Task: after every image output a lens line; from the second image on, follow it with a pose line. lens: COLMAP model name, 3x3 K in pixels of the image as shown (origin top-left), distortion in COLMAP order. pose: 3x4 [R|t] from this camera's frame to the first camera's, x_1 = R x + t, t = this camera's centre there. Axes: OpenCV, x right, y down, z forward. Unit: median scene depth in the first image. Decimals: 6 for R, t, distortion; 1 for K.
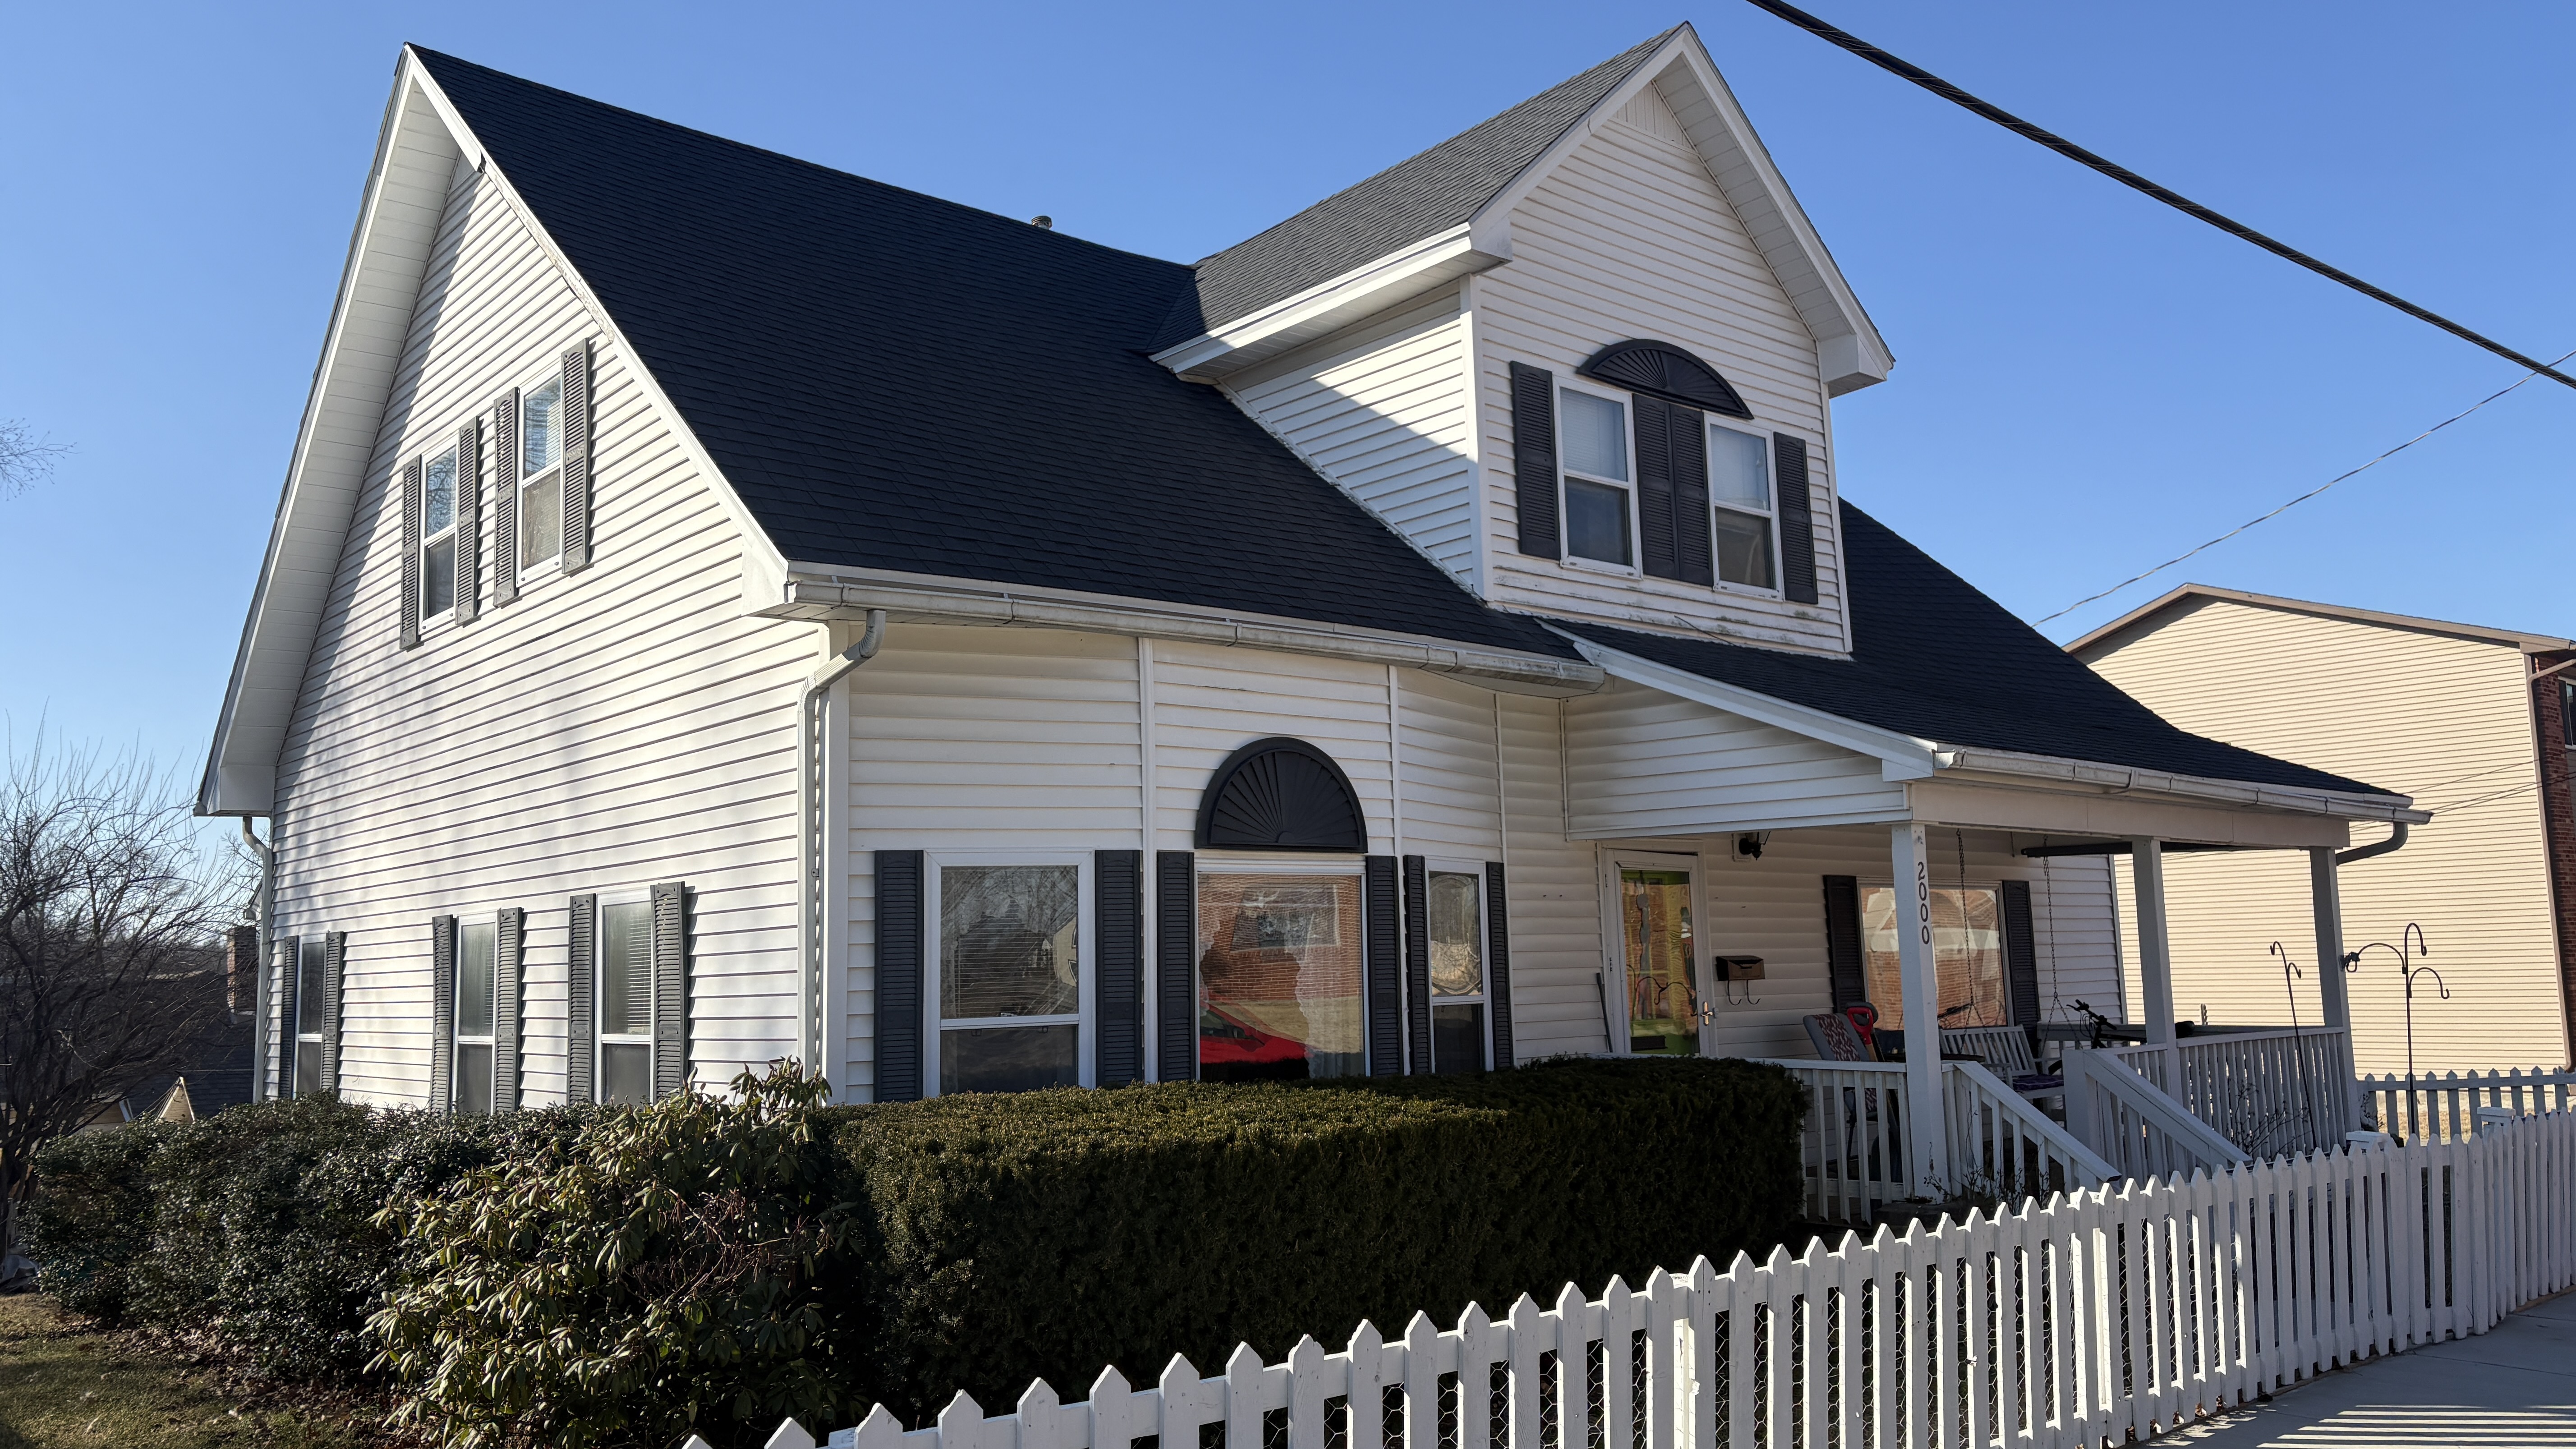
lens RADIAL K [[1961.9, 0, 1296.1], [0, 1961.9, 726.0], [0, 0, 1]] dist [0.047161, -0.017576]
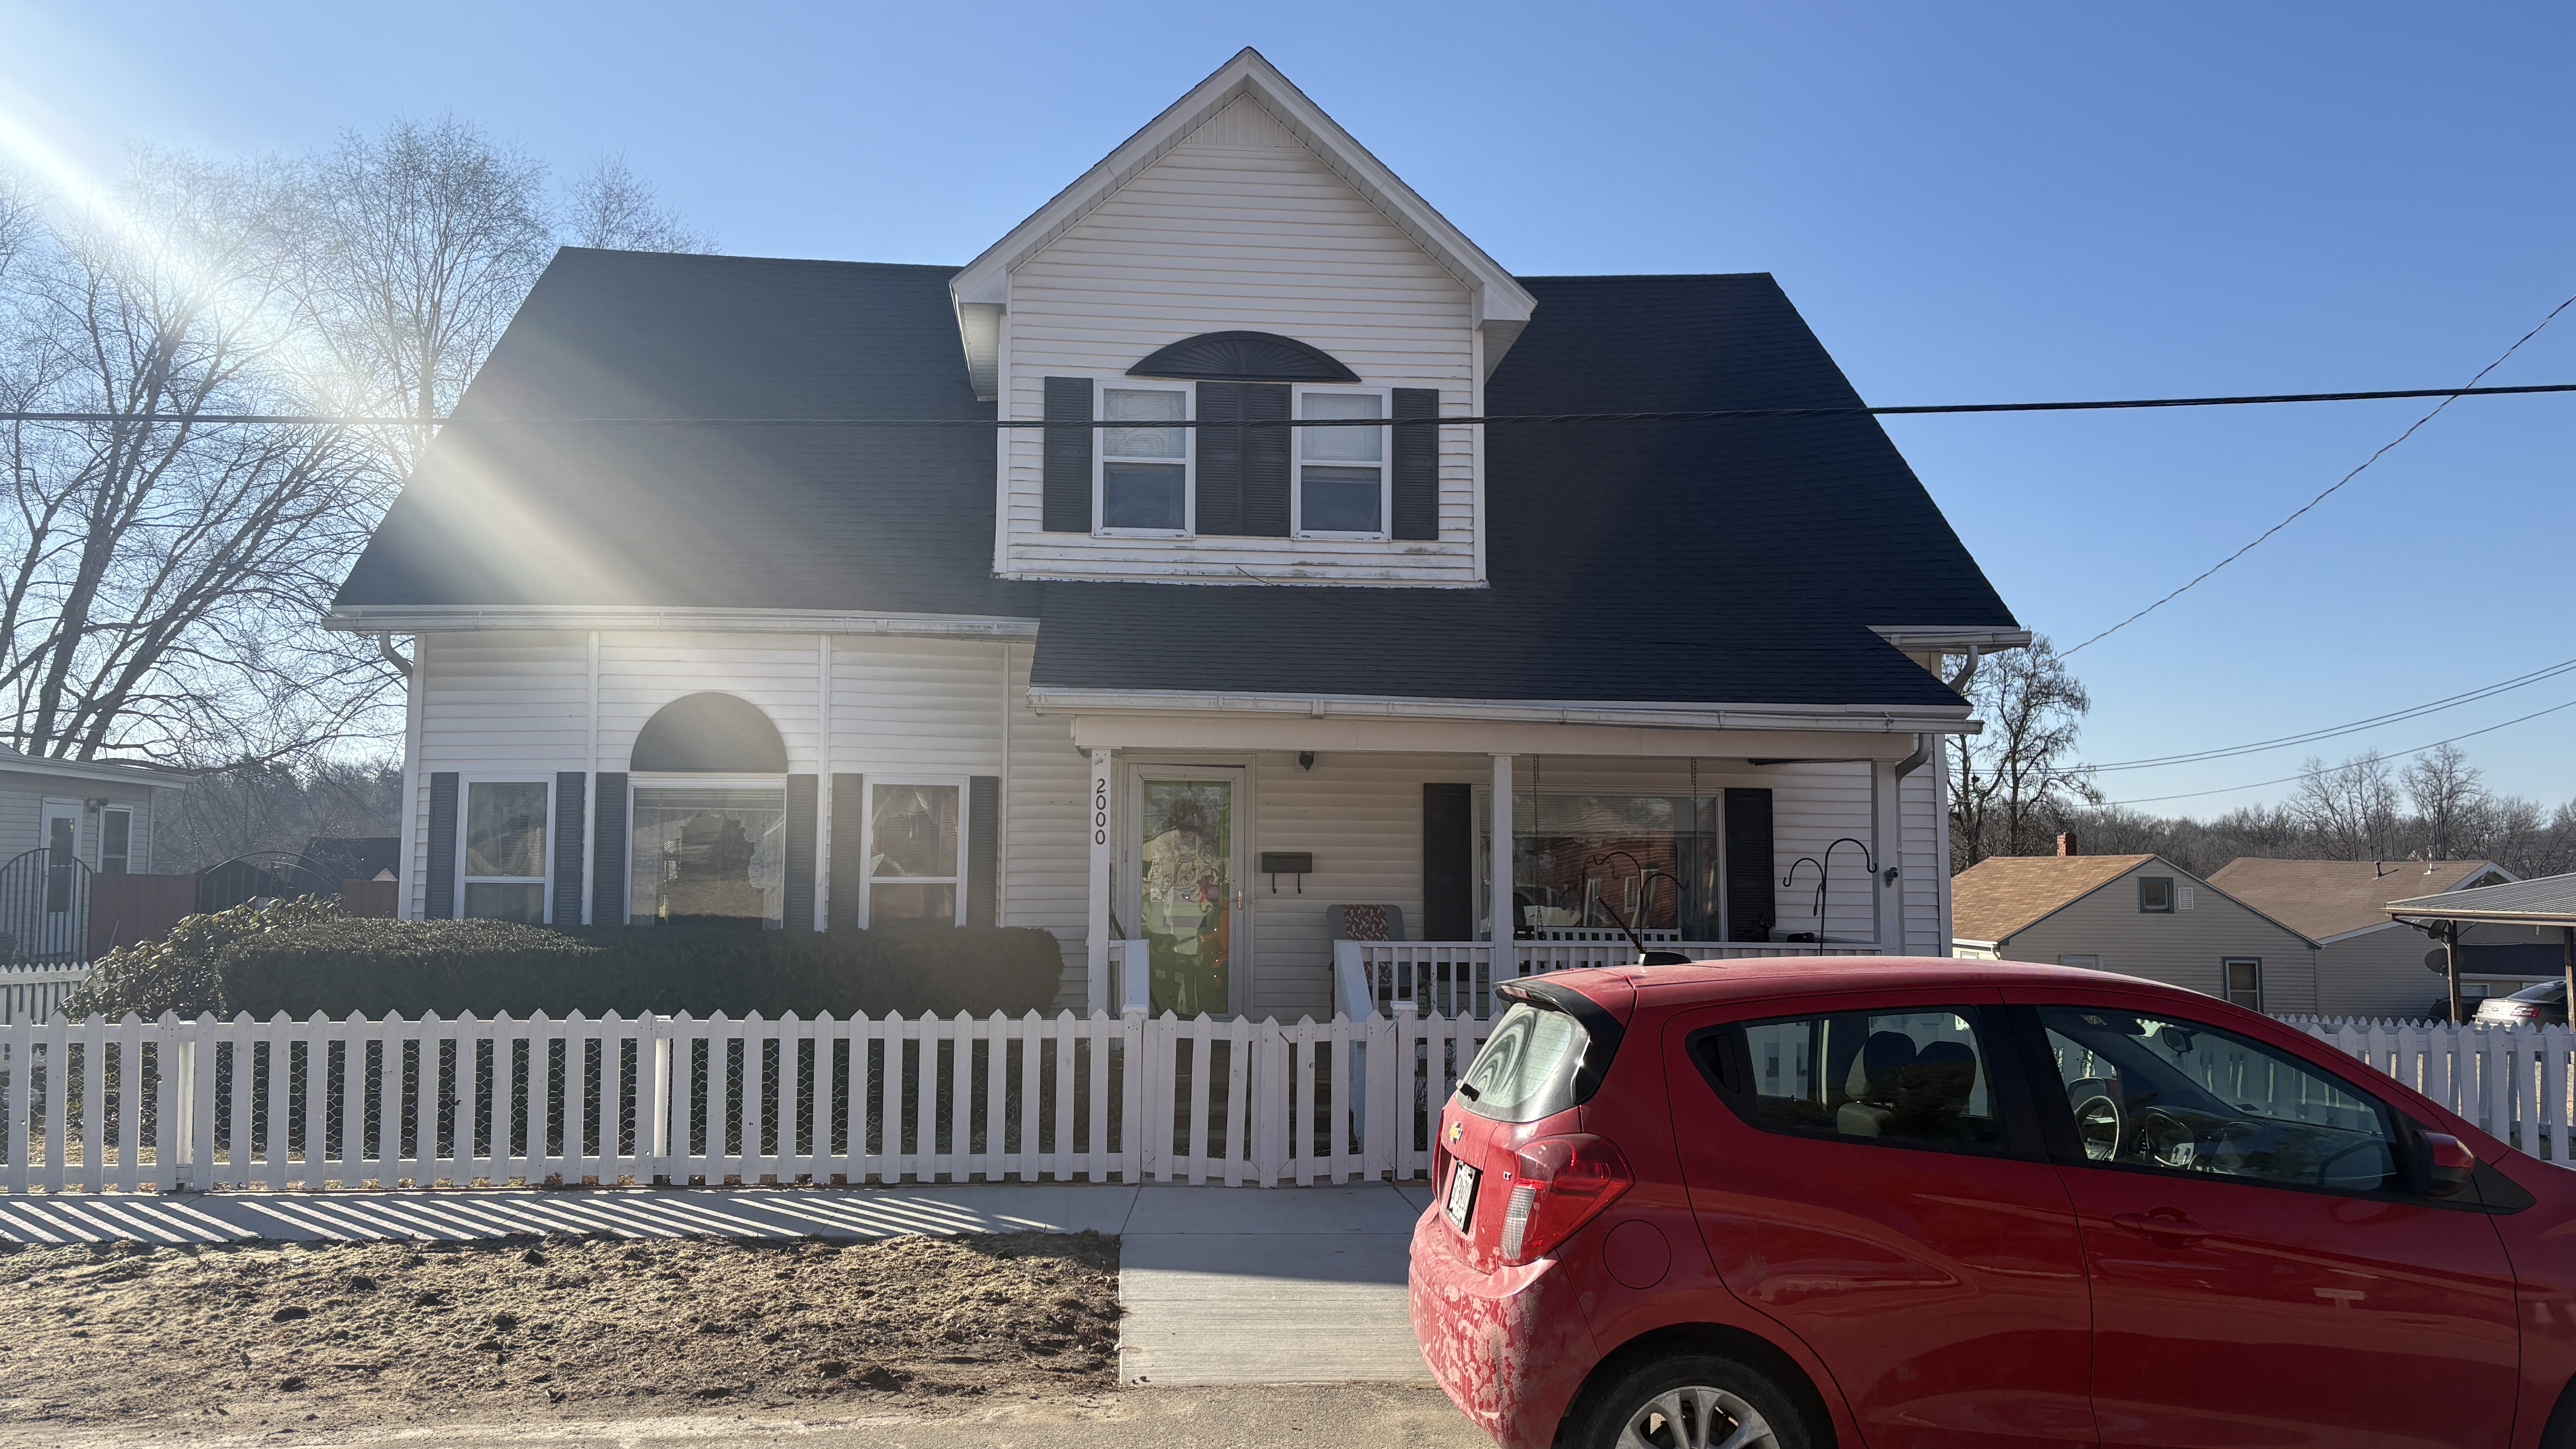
lens RADIAL K [[1924.5, 0, 1286.6], [0, 1924.5, 708.5], [0, 0, 1]] dist [0.096918, -0.003593]
pose [[0.813989, -0.005811, -0.580851, 0.906367], [0.043926, 0.997703, 0.051575, -0.029148], [0.579217, -0.067496, 0.812374, 0.066204]]
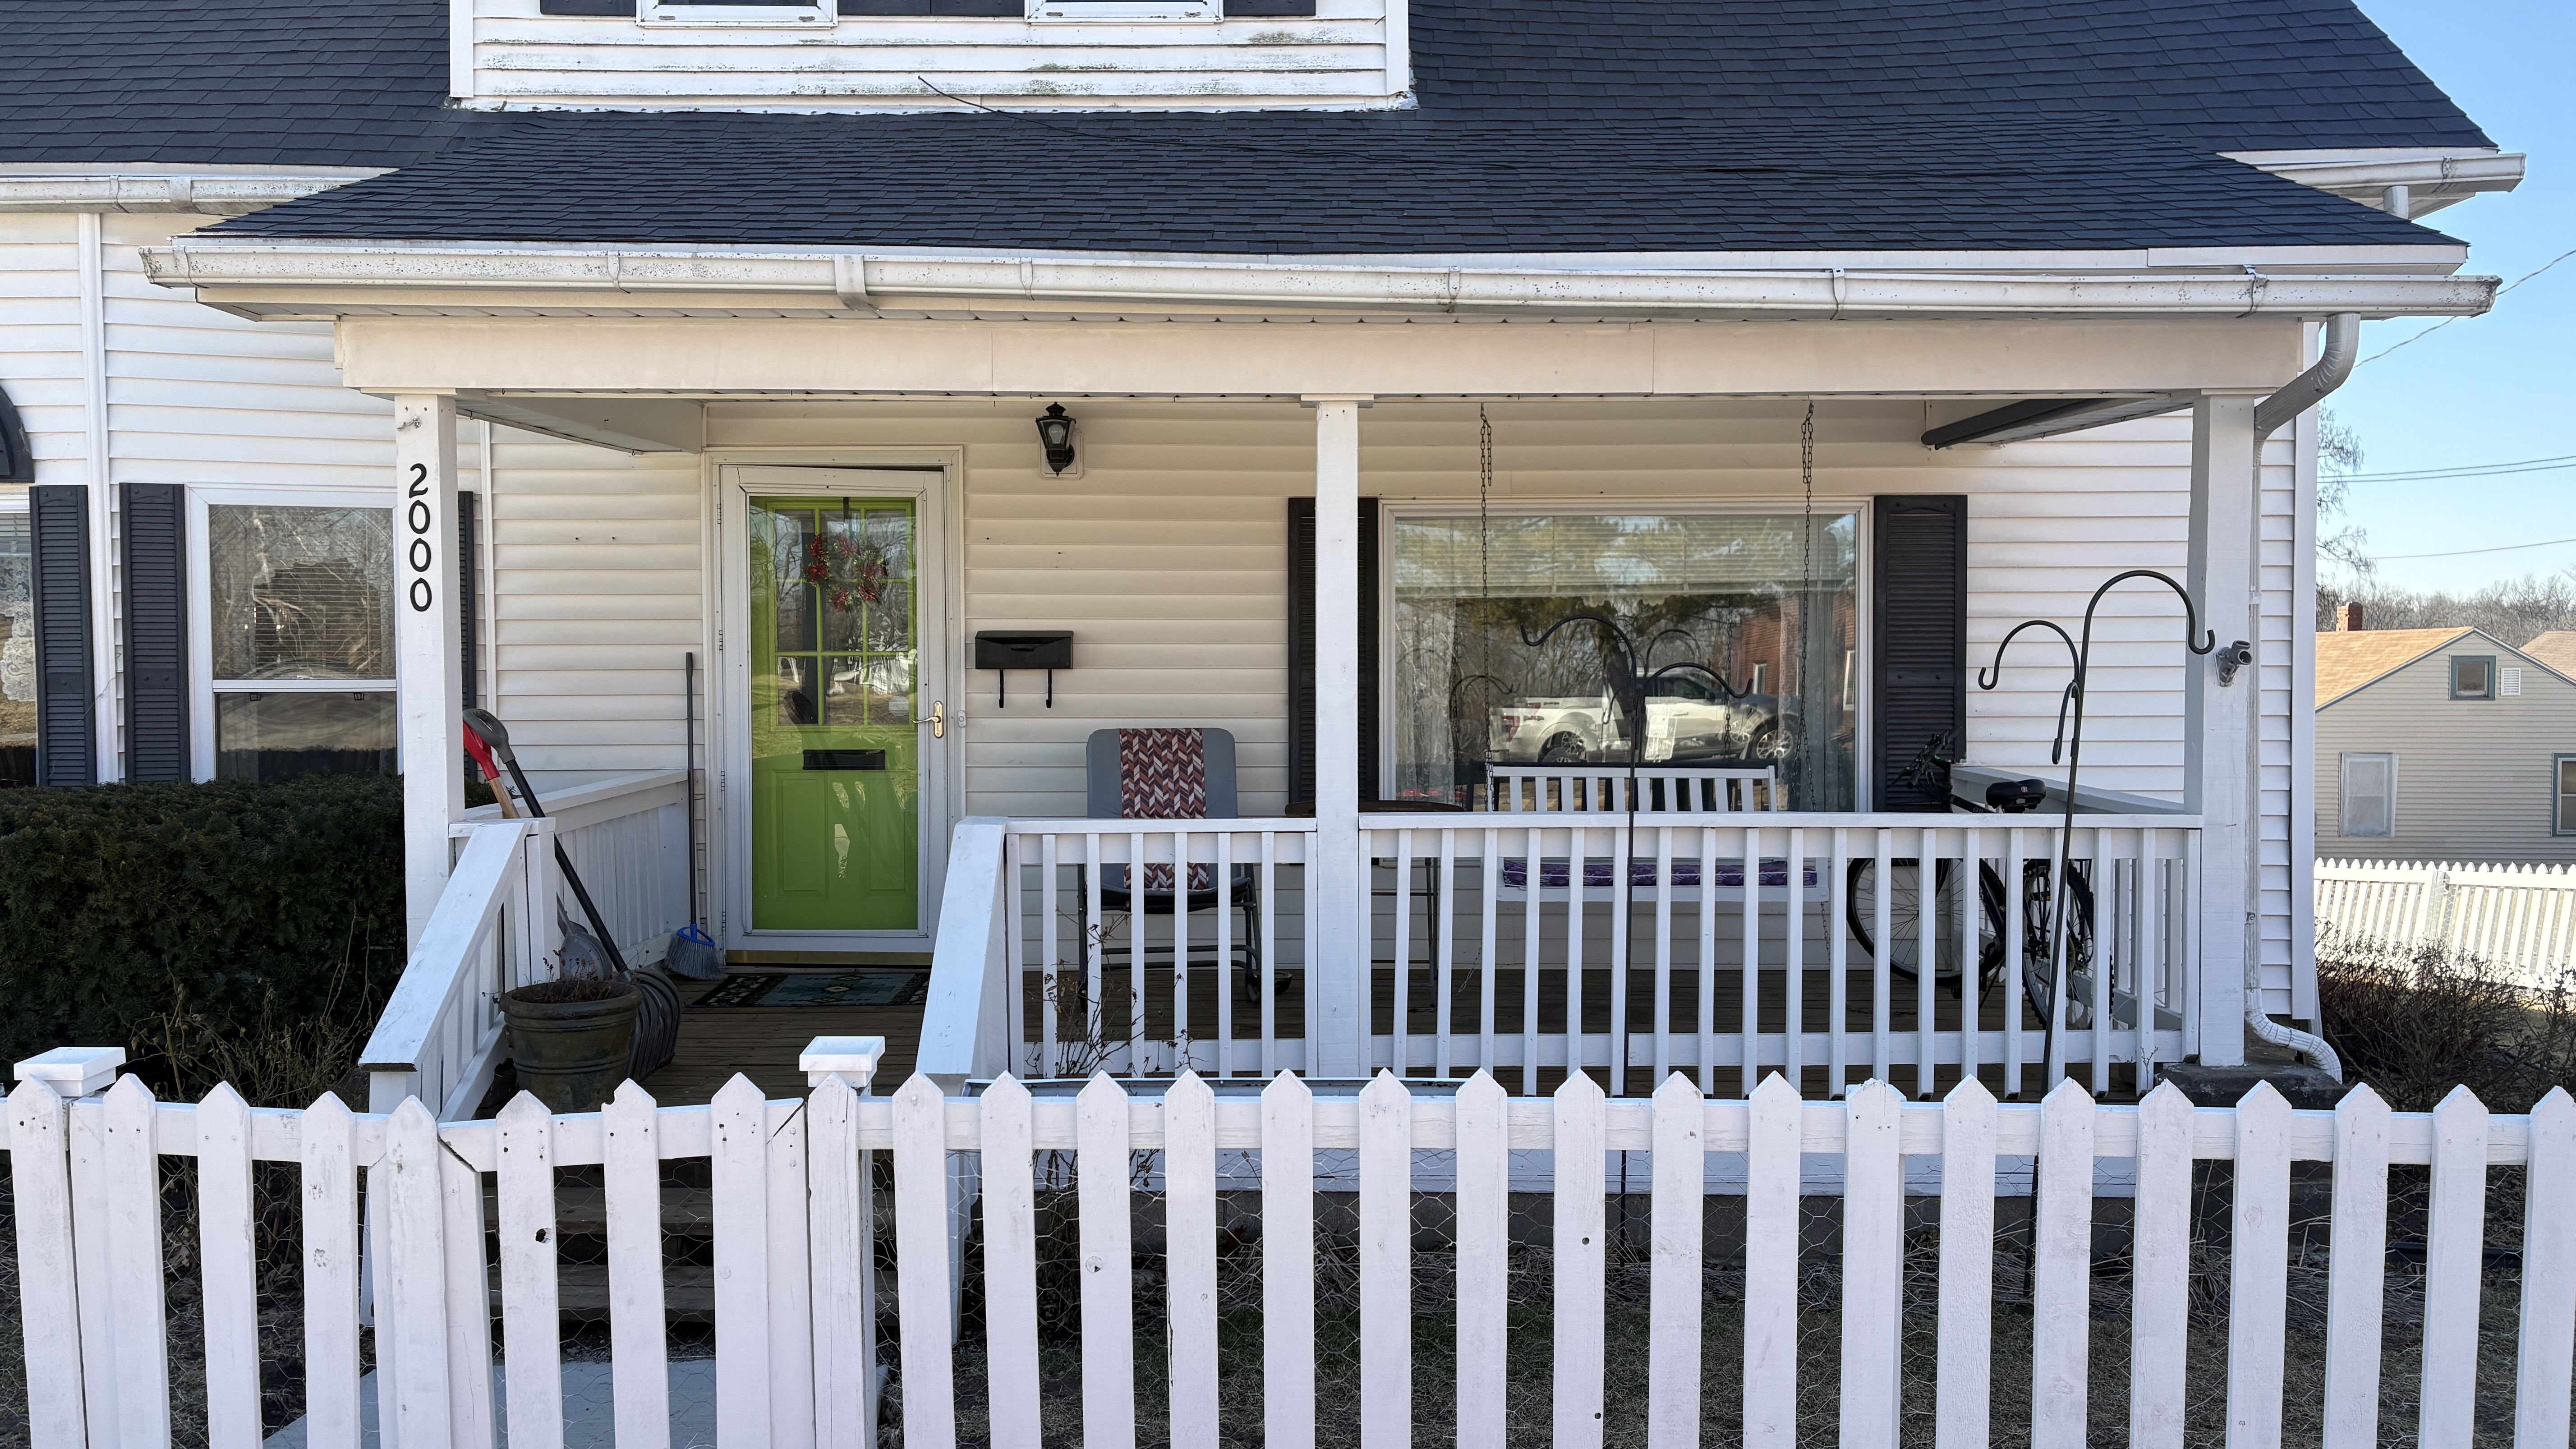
lens RADIAL K [[1961.9, 0, 1290.3], [0, 1961.9, 760.3], [0, 0, 1]] dist [0.047161, -0.017576]
pose [[0.757194, 0.067576, -0.649685, 0.705886], [0.065751, 0.981697, 0.178740, 0.051523], [0.649872, -0.178058, 0.738892, 0.589021]]
